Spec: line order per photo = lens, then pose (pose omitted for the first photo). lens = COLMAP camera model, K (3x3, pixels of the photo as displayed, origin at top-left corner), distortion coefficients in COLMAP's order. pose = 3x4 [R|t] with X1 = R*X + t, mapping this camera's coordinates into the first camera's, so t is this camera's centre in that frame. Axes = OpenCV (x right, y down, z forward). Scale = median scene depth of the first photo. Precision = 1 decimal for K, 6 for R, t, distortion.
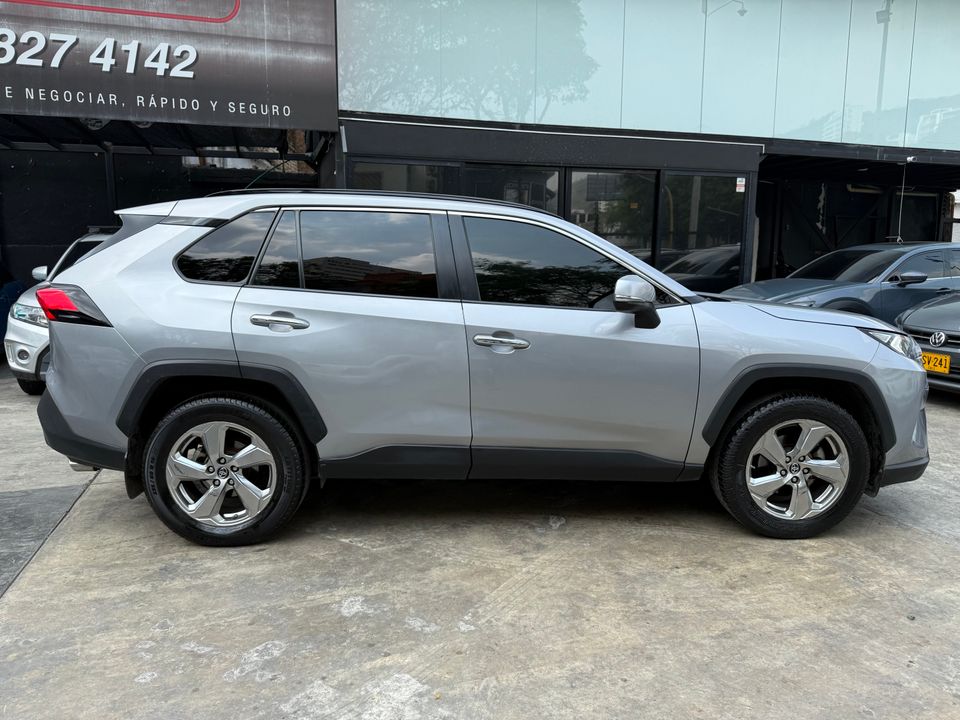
lens RADIAL K [[685.3, 0, 487.4], [0, 685.3, 359.2], [0, 0, 1]] dist [0.008469, -0.012292]
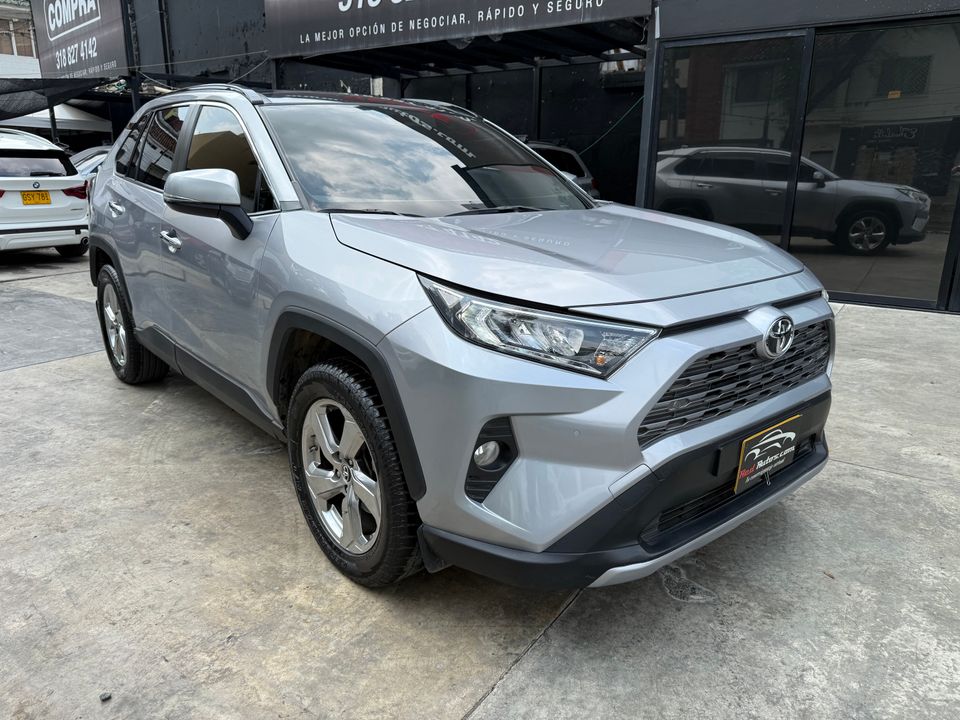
lens RADIAL K [[685.3, 0, 482.6], [0, 685.3, 366.2], [0, 0, 1]] dist [0.008469, -0.012292]
pose [[0.615342, 0.220102, -0.756908, 0.450047], [-0.121328, 0.975229, 0.184952, -0.035949], [0.778867, -0.021974, 0.626804, 0.311175]]
